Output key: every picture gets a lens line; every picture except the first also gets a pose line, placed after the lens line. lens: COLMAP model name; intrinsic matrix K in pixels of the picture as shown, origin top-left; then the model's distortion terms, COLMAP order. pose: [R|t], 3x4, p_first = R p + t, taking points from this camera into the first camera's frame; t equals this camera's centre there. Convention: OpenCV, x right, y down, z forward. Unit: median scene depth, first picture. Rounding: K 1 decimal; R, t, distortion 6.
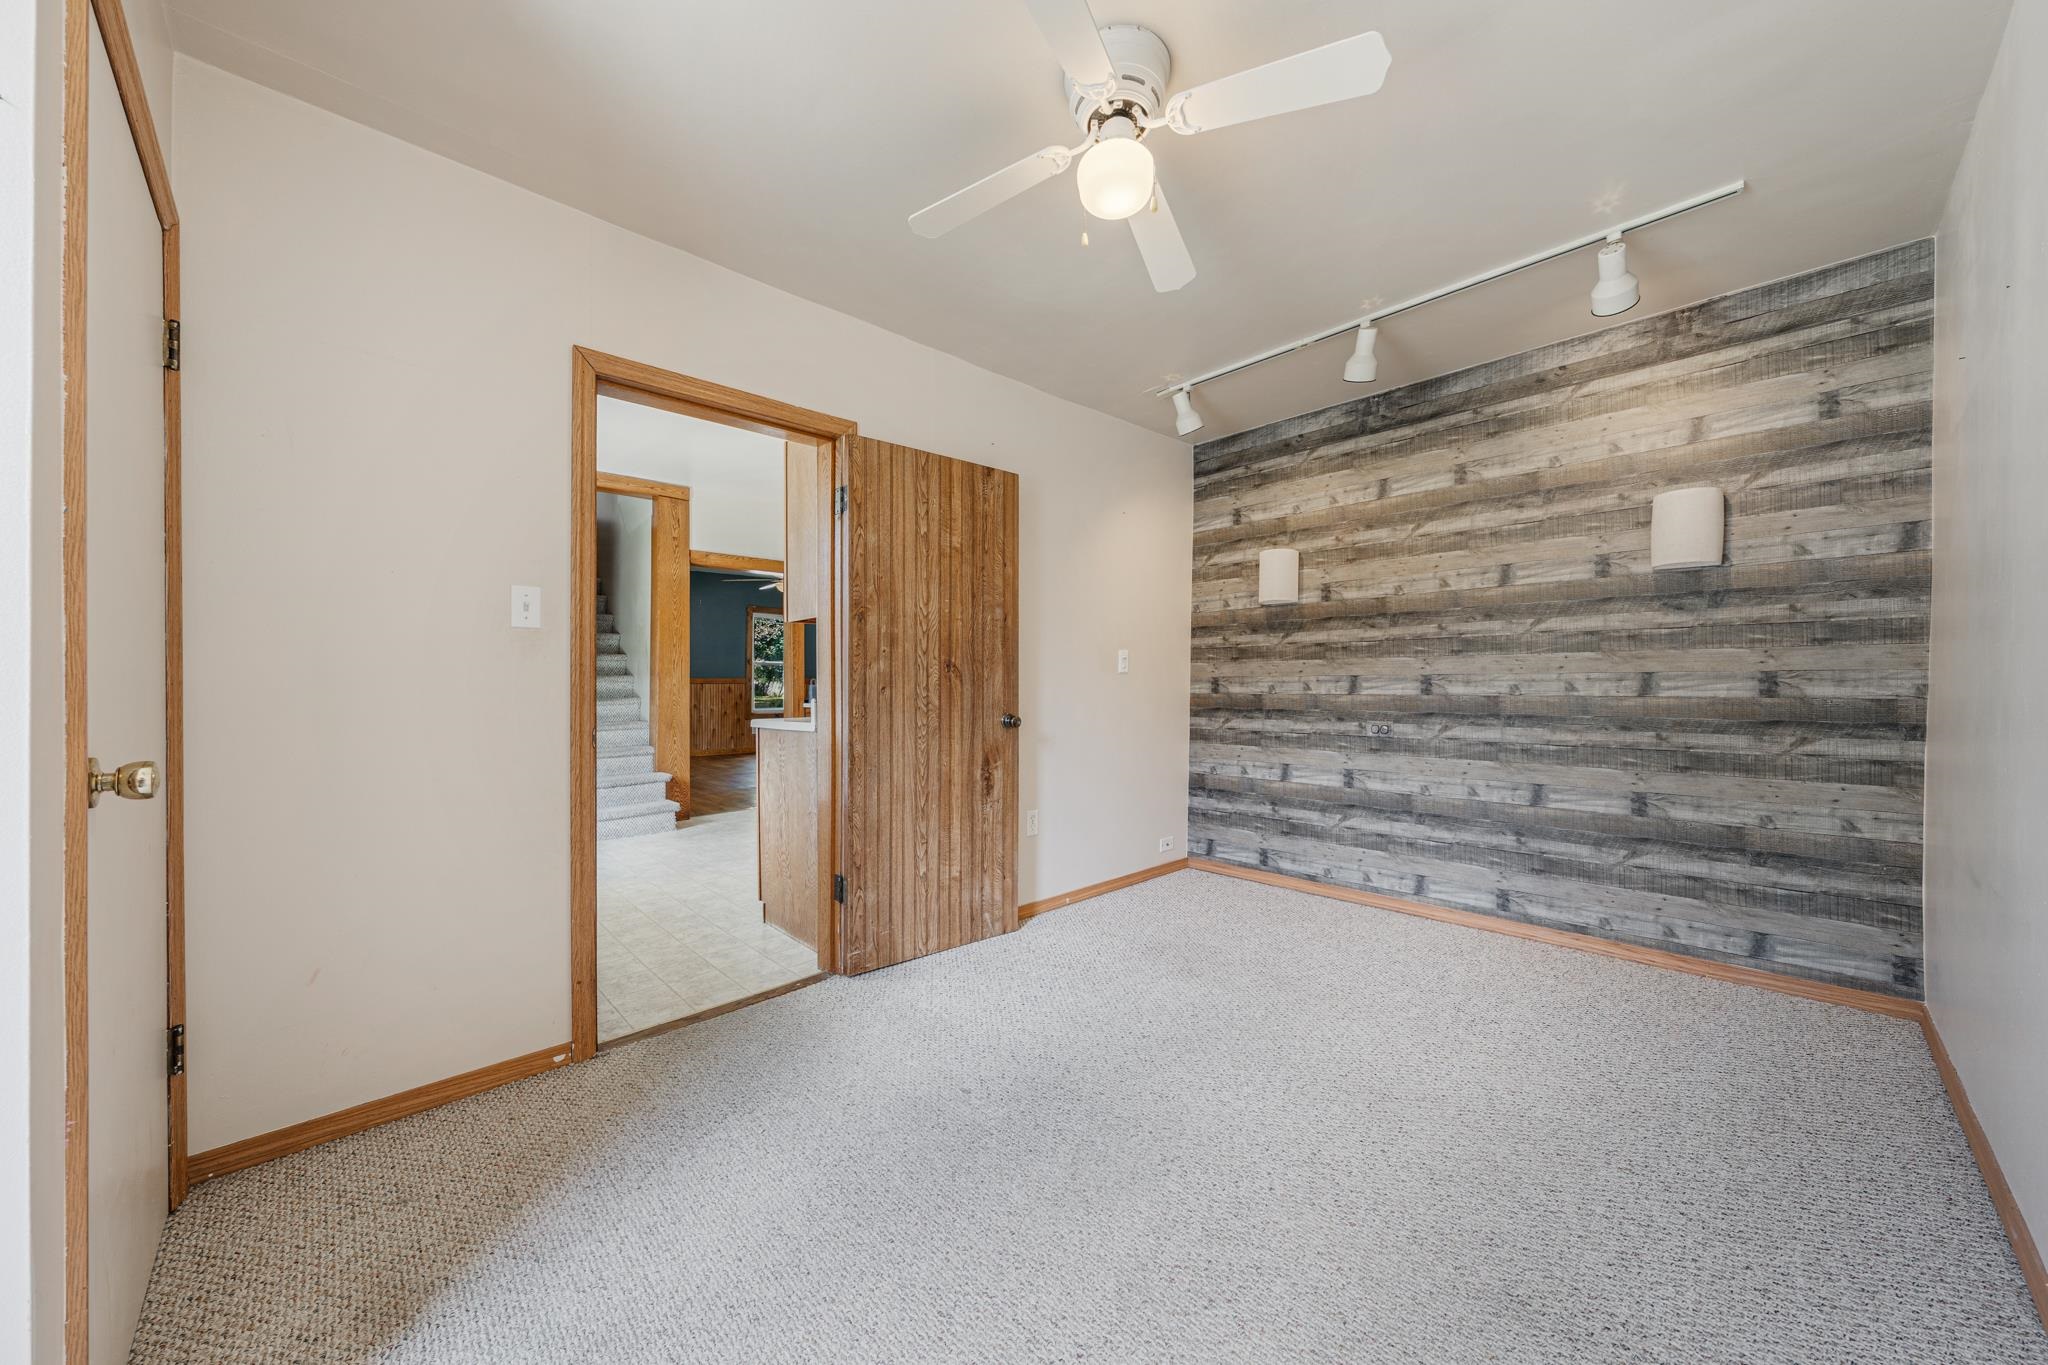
lens RADIAL K [[713.0, 0, 1015.9], [0, 713.0, 689.2], [0, 0, 1]] dist [0.000621, 0.000027]
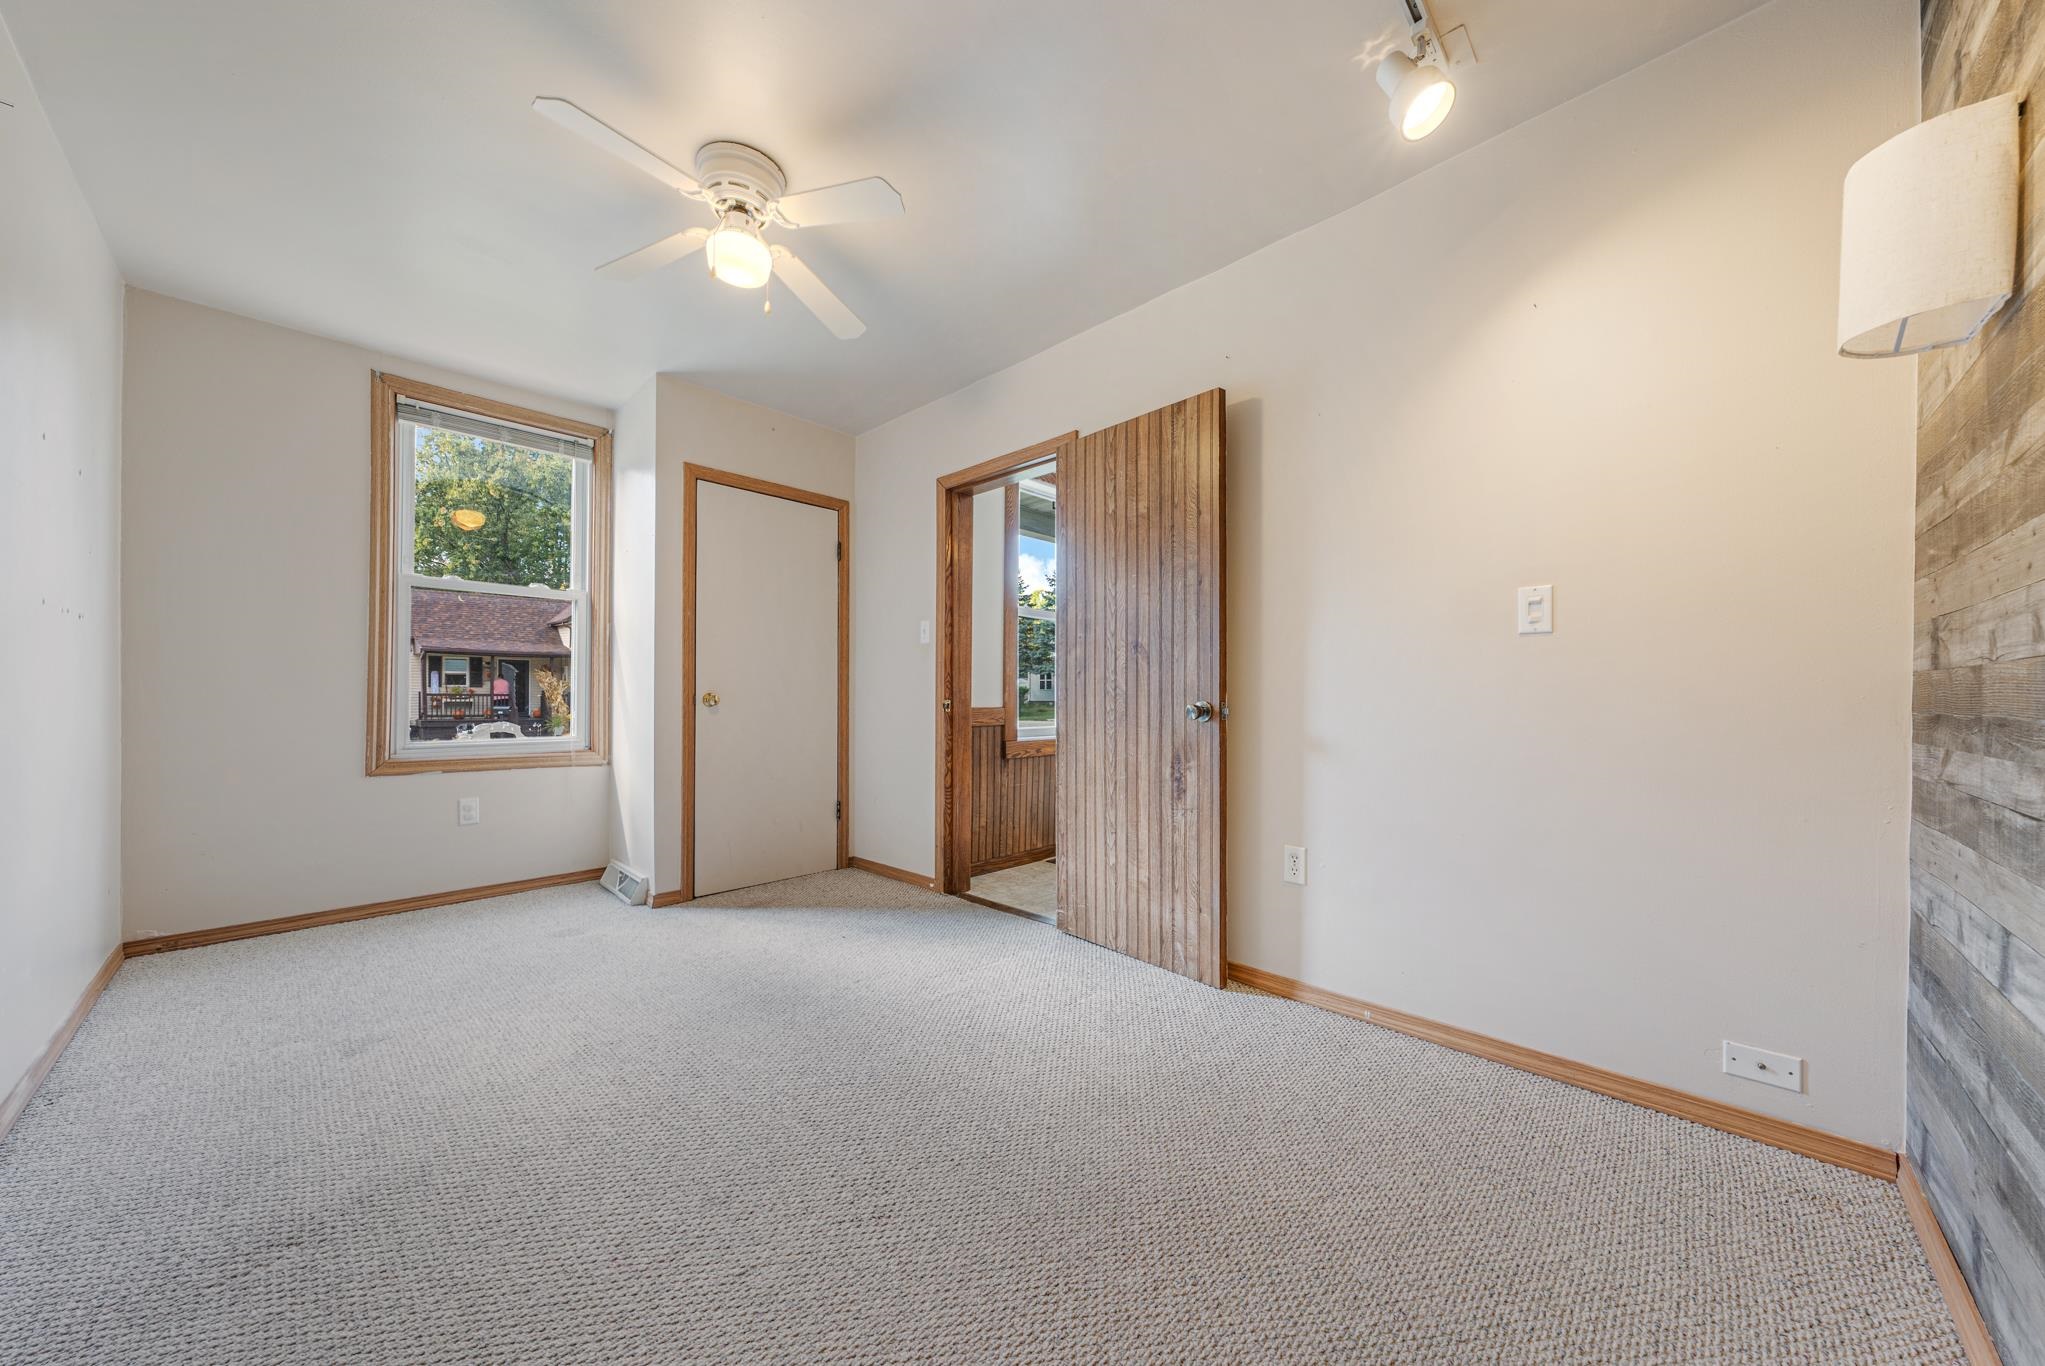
lens RADIAL K [[711.9, 0, 1014.9], [0, 711.9, 685.3], [0, 0, 1]] dist [0.000621, 0.000027]
pose [[0.035224, -0.002781, -0.999376, 0.811104], [0.000716, 0.999996, -0.002757, 0.019024], [0.999379, -0.000619, 0.035226, 0.817606]]
